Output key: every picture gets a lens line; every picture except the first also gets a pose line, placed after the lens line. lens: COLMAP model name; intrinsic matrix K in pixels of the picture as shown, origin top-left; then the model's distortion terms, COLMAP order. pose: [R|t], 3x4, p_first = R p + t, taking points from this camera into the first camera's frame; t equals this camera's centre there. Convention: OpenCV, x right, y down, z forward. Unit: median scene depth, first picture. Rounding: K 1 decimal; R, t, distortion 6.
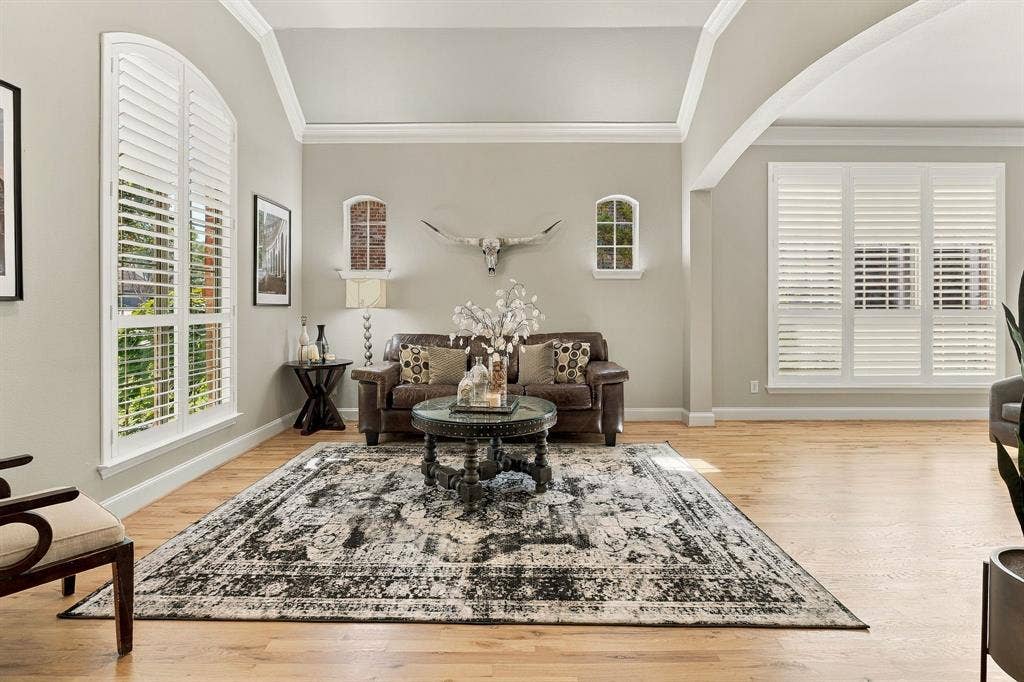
lens RADIAL K [[485.4, 0, 516.6], [0, 485.4, 310.9], [0, 0, 1]] dist [-0.007614, -0.000019]
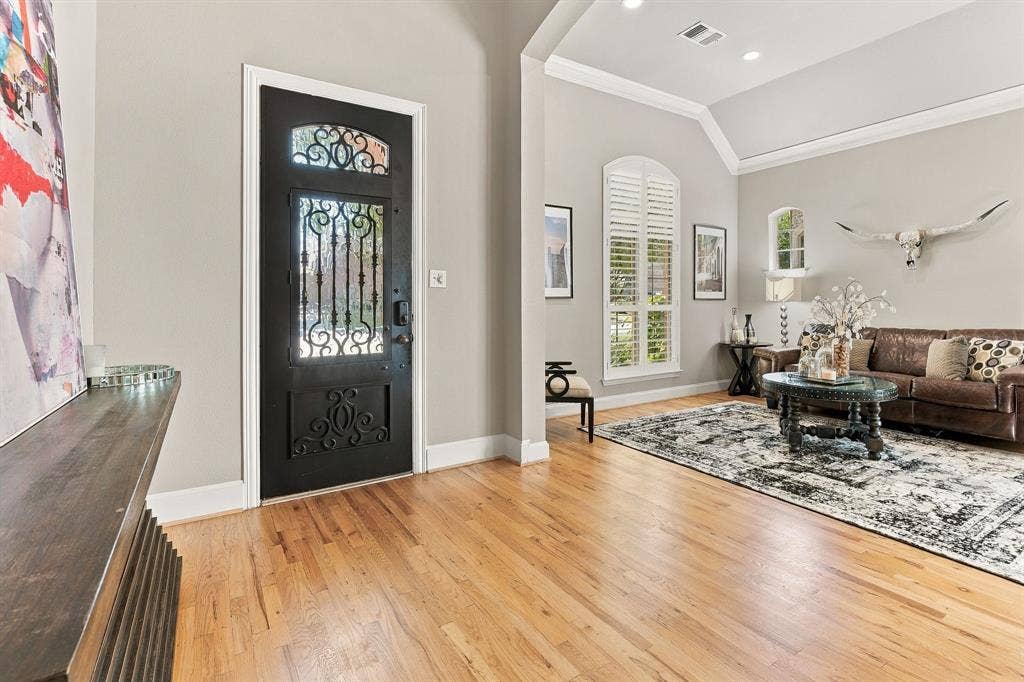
lens RADIAL K [[485.4, 0, 516.6], [0, 485.4, 310.9], [0, 0, 1]] dist [-0.007614, -0.000019]
pose [[0.537449, 0.016306, -0.843139, 0.538415], [-0.003949, 0.999851, 0.016819, 0.000750], [0.843287, -0.005710, 0.537433, -0.327569]]
